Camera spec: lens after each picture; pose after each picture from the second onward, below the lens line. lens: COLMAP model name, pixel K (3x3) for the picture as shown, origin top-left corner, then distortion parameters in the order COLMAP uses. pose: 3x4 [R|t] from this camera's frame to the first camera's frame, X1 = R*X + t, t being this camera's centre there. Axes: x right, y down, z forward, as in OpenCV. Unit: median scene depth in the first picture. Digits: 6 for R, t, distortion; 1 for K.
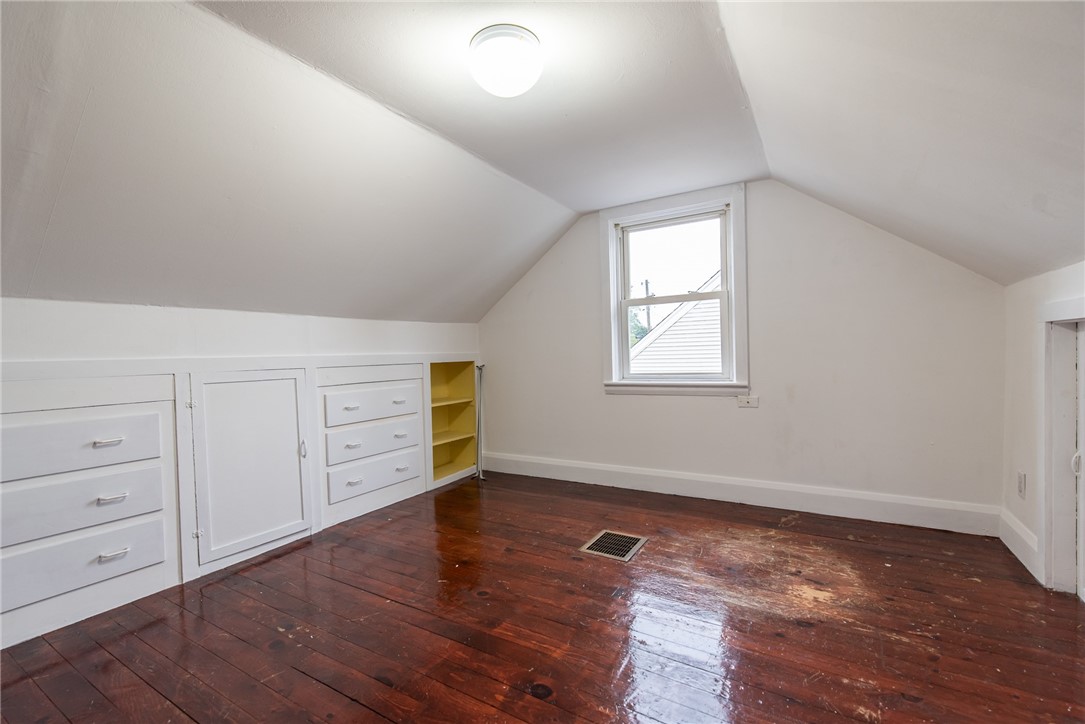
lens RADIAL K [[460.0, 0, 539.9], [0, 460.0, 365.1], [0, 0, 1]] dist [-0.001353, 0.000130]
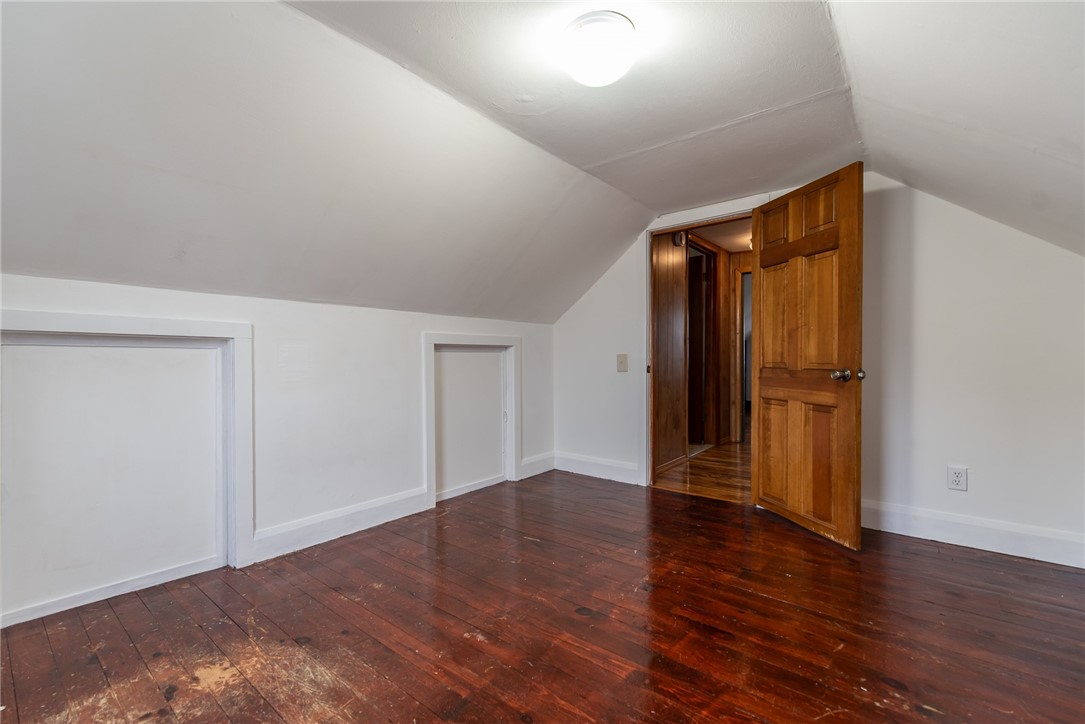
lens RADIAL K [[460.0, 0, 539.9], [0, 460.0, 365.1], [0, 0, 1]] dist [-0.001353, 0.000130]
pose [[-0.989289, 0.027847, 0.143291, -0.062032], [0.032390, 0.999041, 0.029470, -0.018891], [-0.142333, 0.033795, -0.989242, 1.788714]]
